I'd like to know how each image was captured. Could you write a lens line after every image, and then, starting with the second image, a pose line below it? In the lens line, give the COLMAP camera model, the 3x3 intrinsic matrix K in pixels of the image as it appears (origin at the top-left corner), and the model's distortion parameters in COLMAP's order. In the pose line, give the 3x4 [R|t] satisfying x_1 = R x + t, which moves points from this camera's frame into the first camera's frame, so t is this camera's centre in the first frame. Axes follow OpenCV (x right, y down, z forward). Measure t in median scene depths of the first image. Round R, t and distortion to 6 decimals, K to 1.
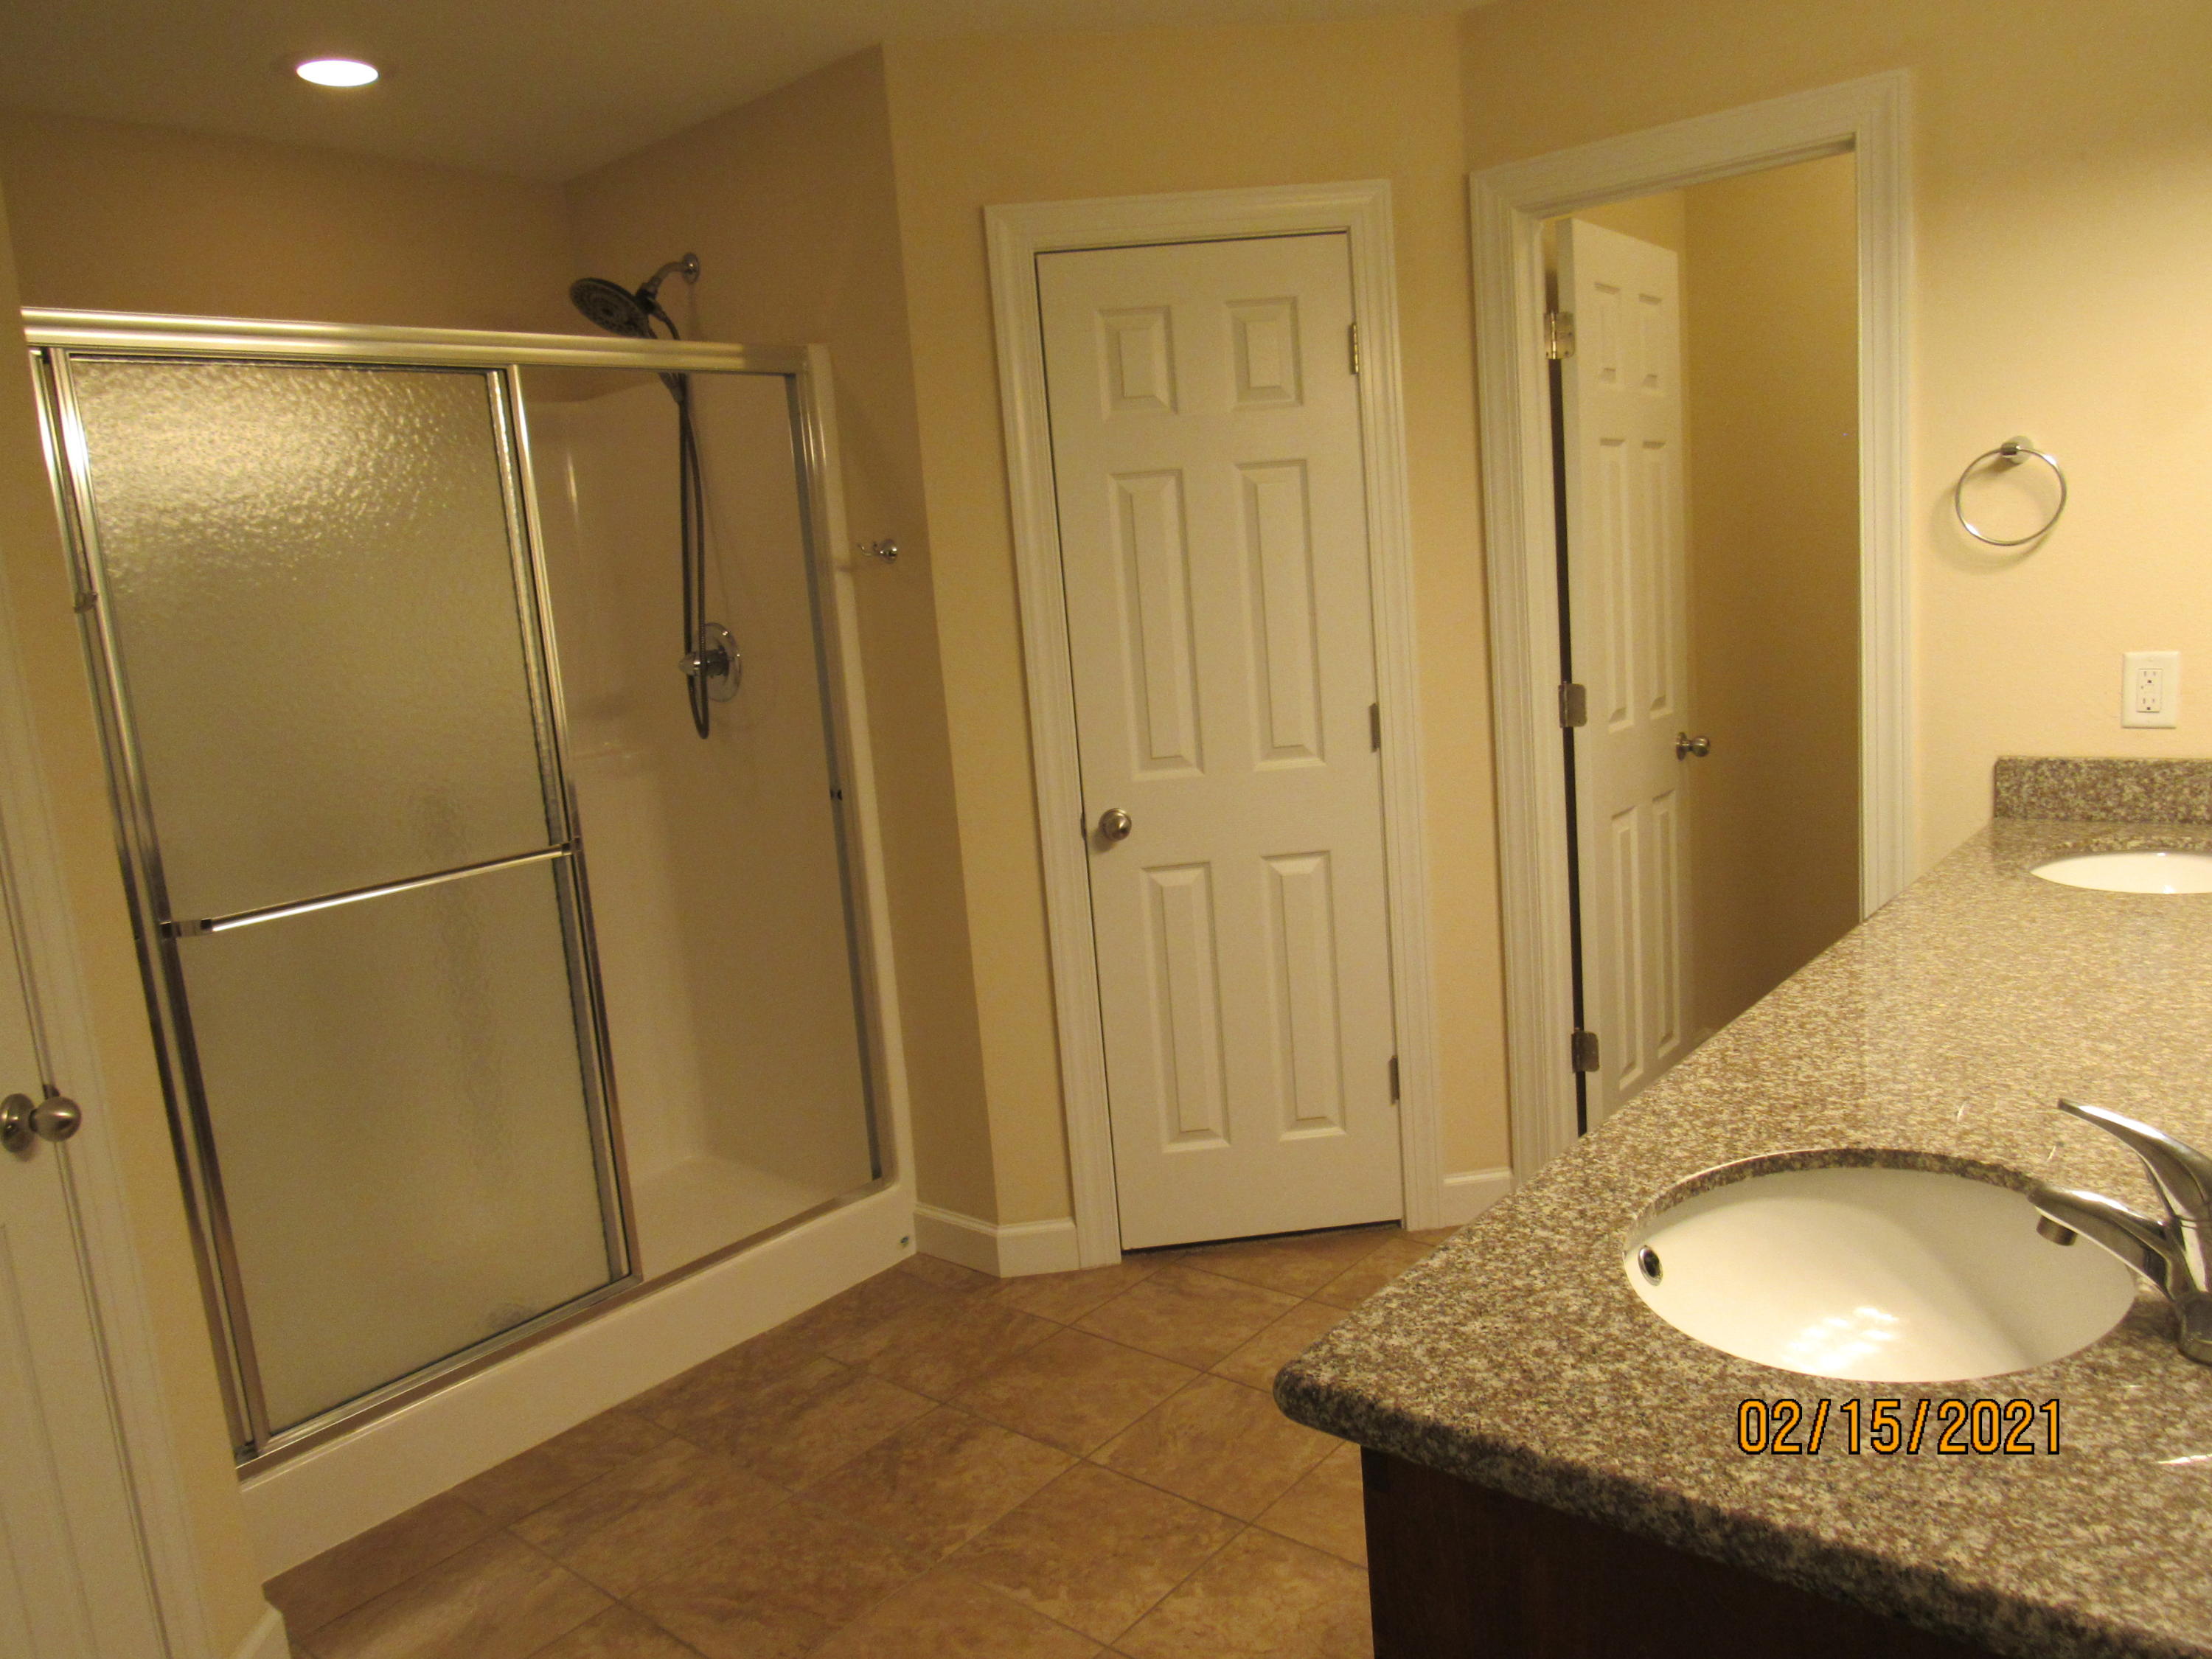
lens RADIAL K [[1543.4, 0, 1101.9], [0, 1543.4, 819.1], [0, 0, 1]] dist [-0.039038, 0.001198]
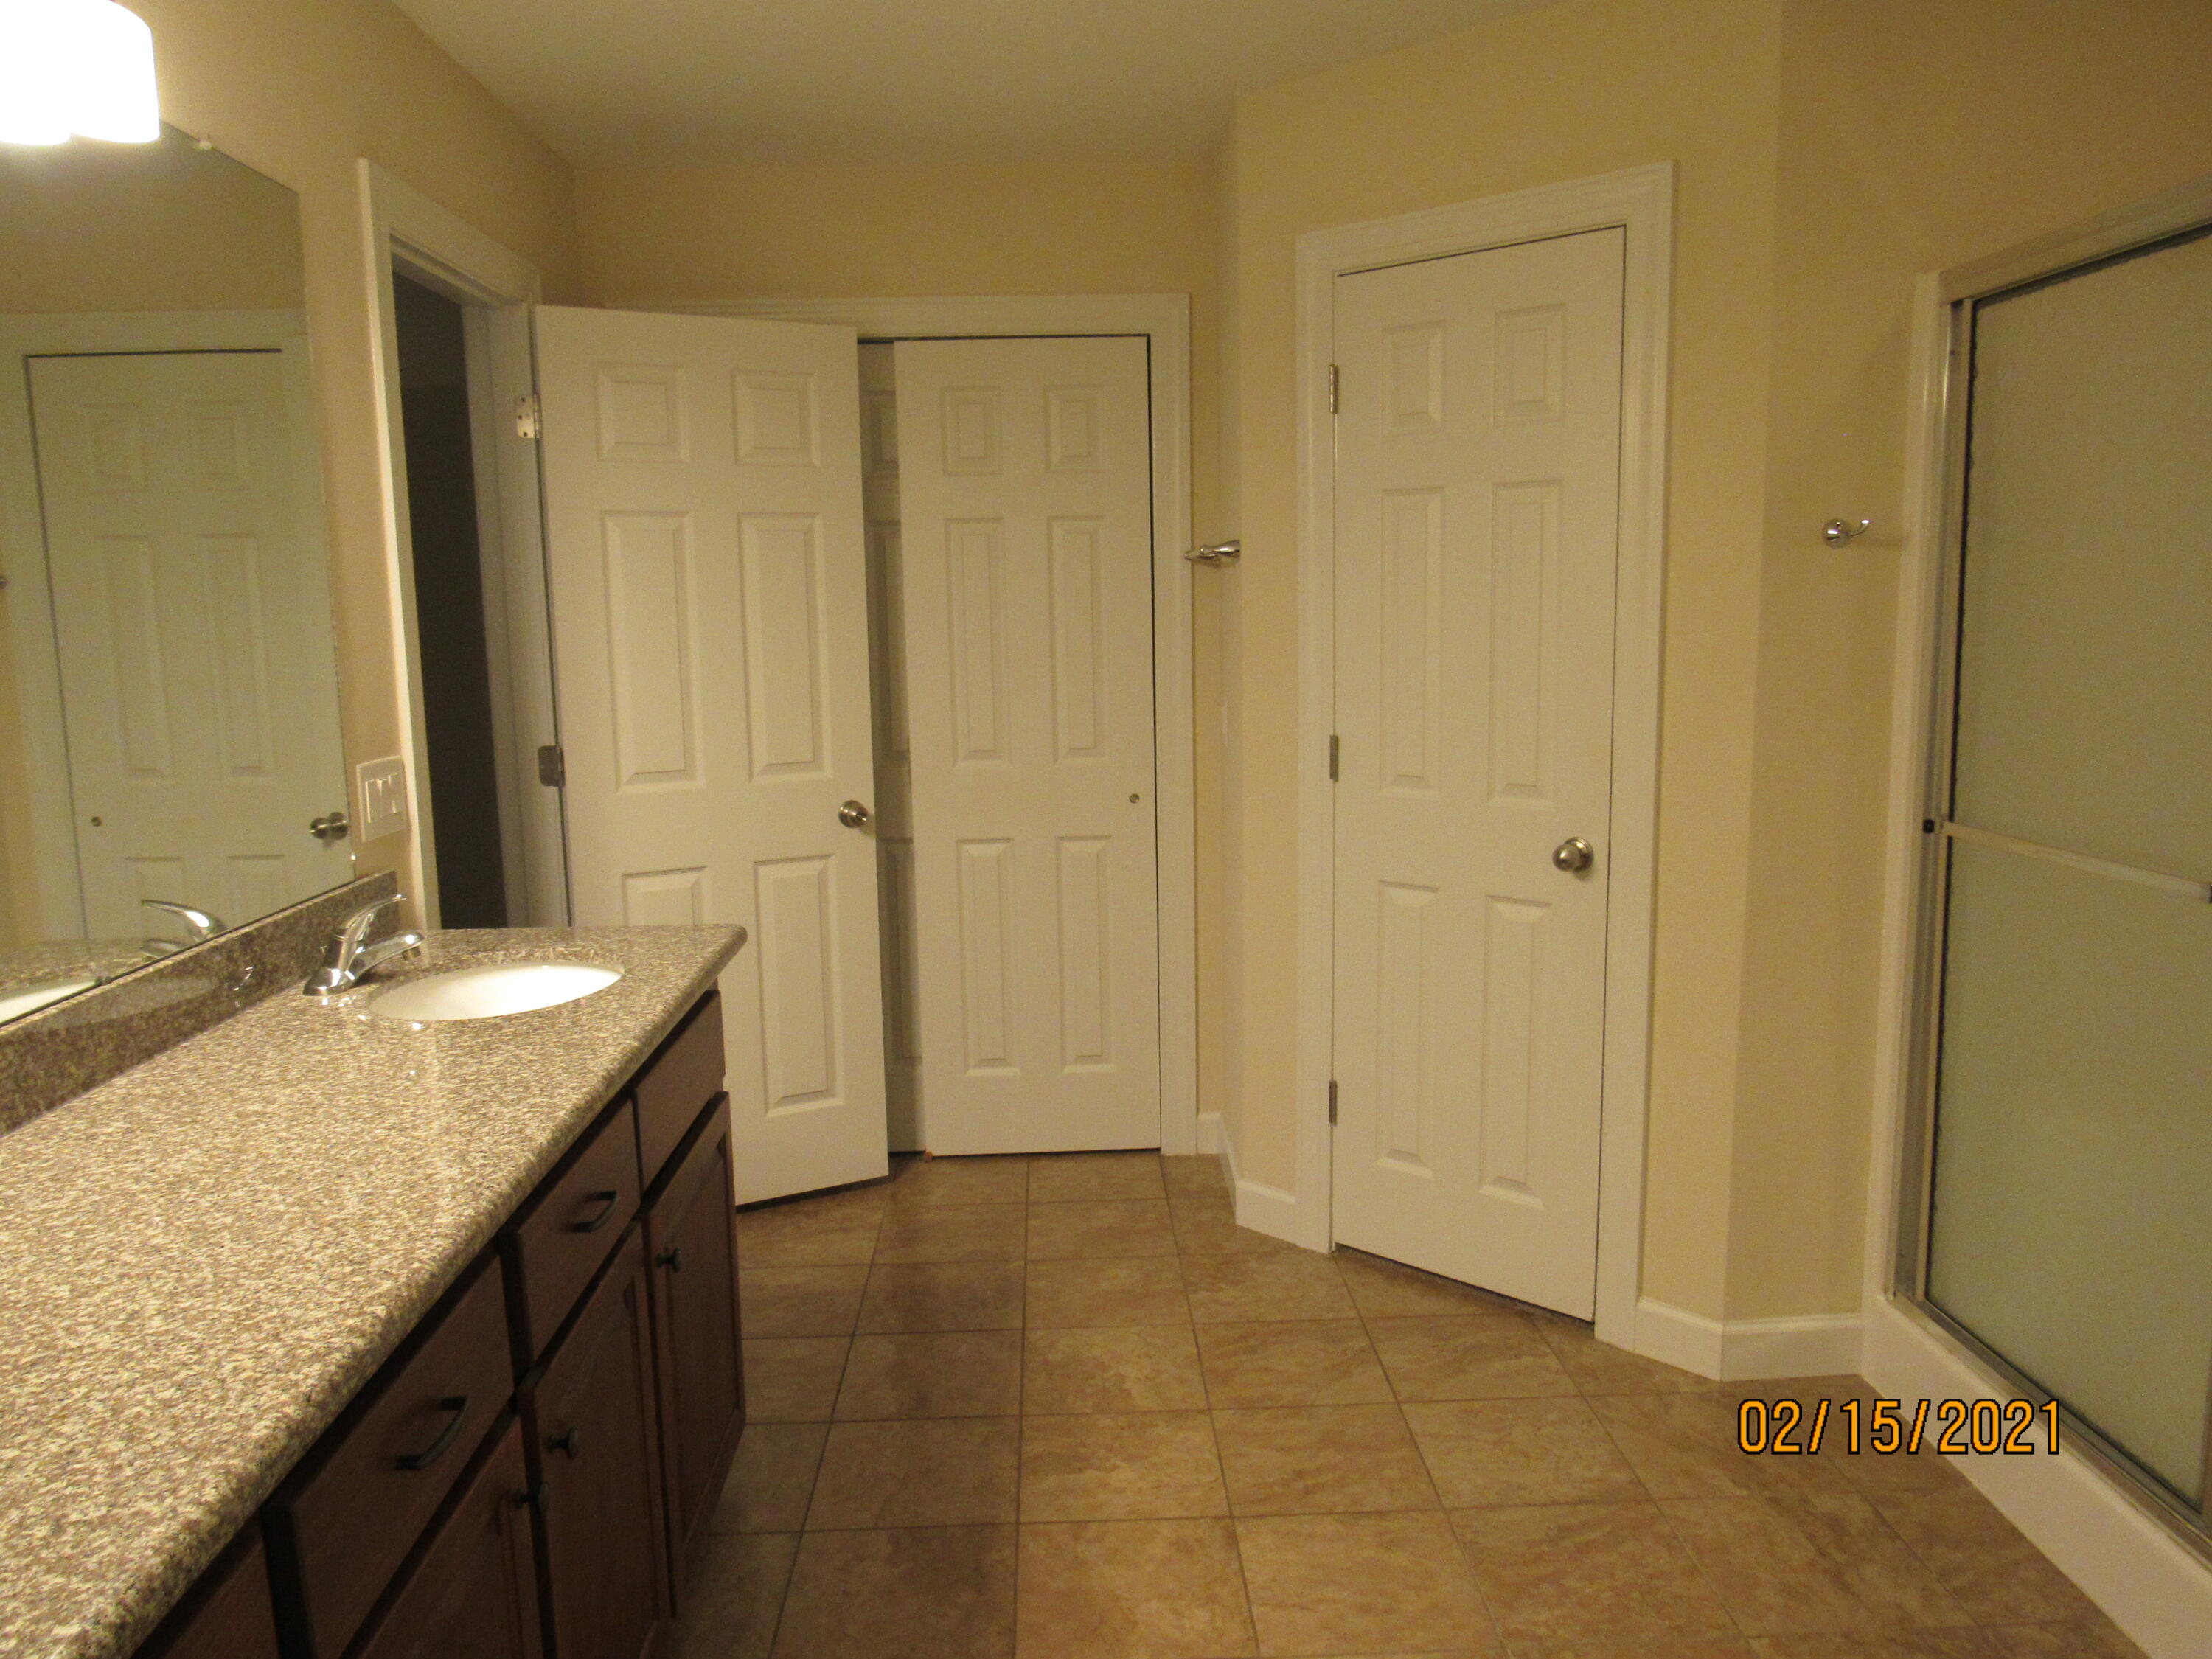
lens RADIAL K [[1543.4, 0, 1100.6], [0, 1543.4, 821.3], [0, 0, 1]] dist [-0.039038, 0.001198]
pose [[-0.722079, 0.192082, -0.664610, 0.836847], [-0.029483, 0.951265, 0.306962, -0.367578], [0.691182, 0.241246, -0.681225, 1.942392]]
